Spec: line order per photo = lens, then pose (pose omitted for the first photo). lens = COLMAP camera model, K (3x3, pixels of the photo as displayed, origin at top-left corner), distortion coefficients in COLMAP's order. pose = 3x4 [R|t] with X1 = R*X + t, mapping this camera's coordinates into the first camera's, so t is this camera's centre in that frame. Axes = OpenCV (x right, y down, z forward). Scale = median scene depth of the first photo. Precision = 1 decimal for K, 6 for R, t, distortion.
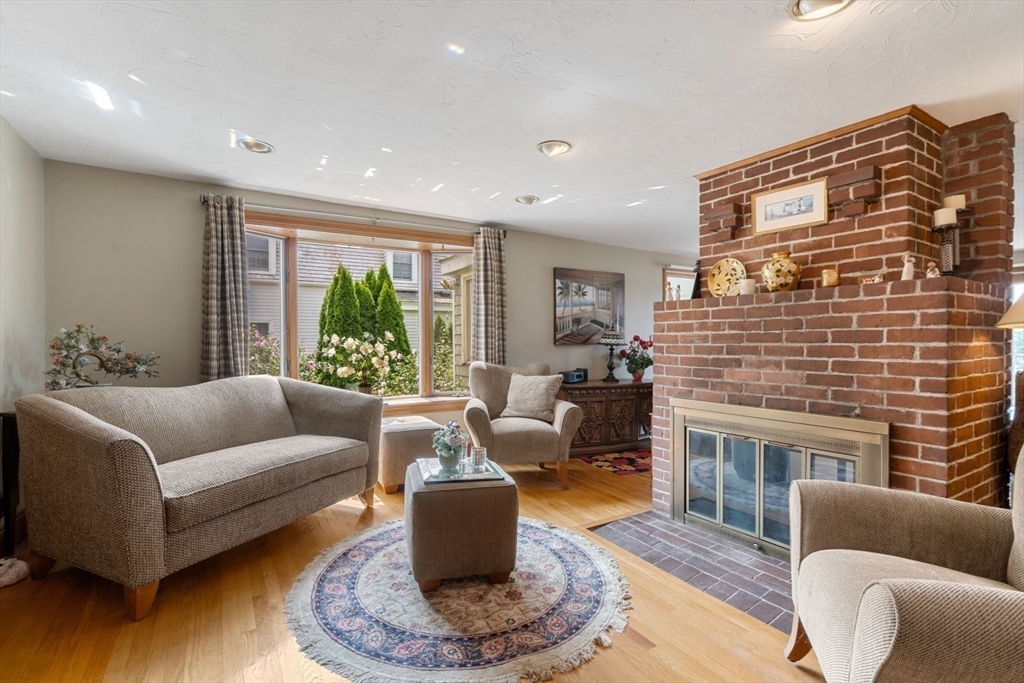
lens RADIAL K [[479.1, 0, 512.7], [0, 479.1, 341.9], [0, 0, 1]] dist [0.000109, 0.000024]
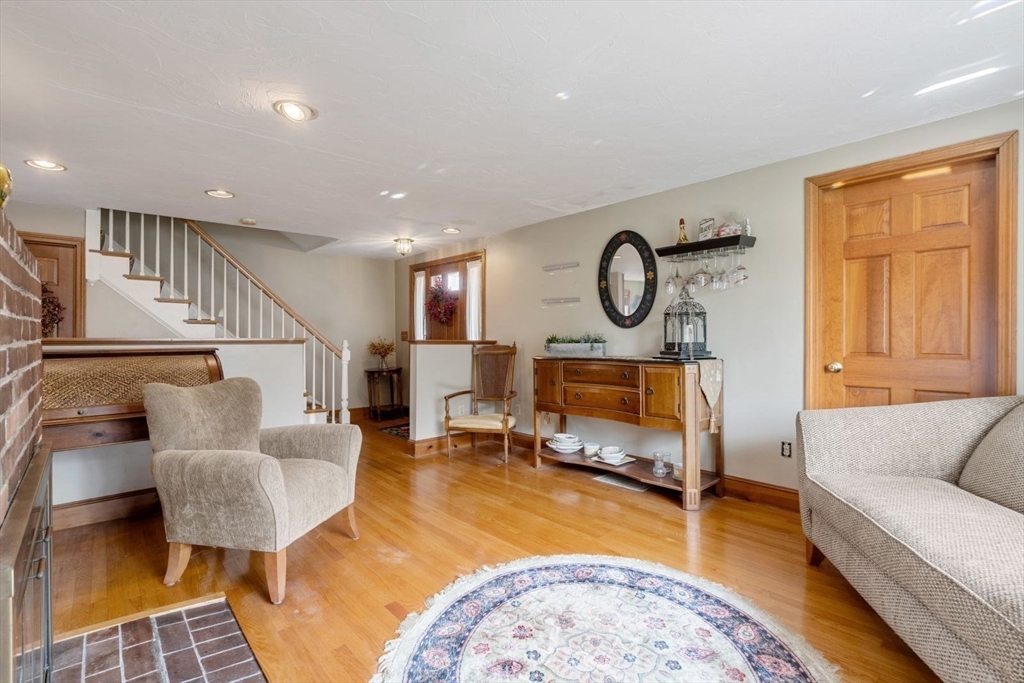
lens RADIAL K [[479.1, 0, 512.0], [0, 479.1, 339.6], [0, 0, 1]] dist [0.000109, 0.000024]
pose [[-0.984963, -0.002905, -0.172742, 0.167033], [-0.004349, 0.999959, 0.007977, -0.004983], [0.172712, 0.008608, -0.984935, 1.810670]]
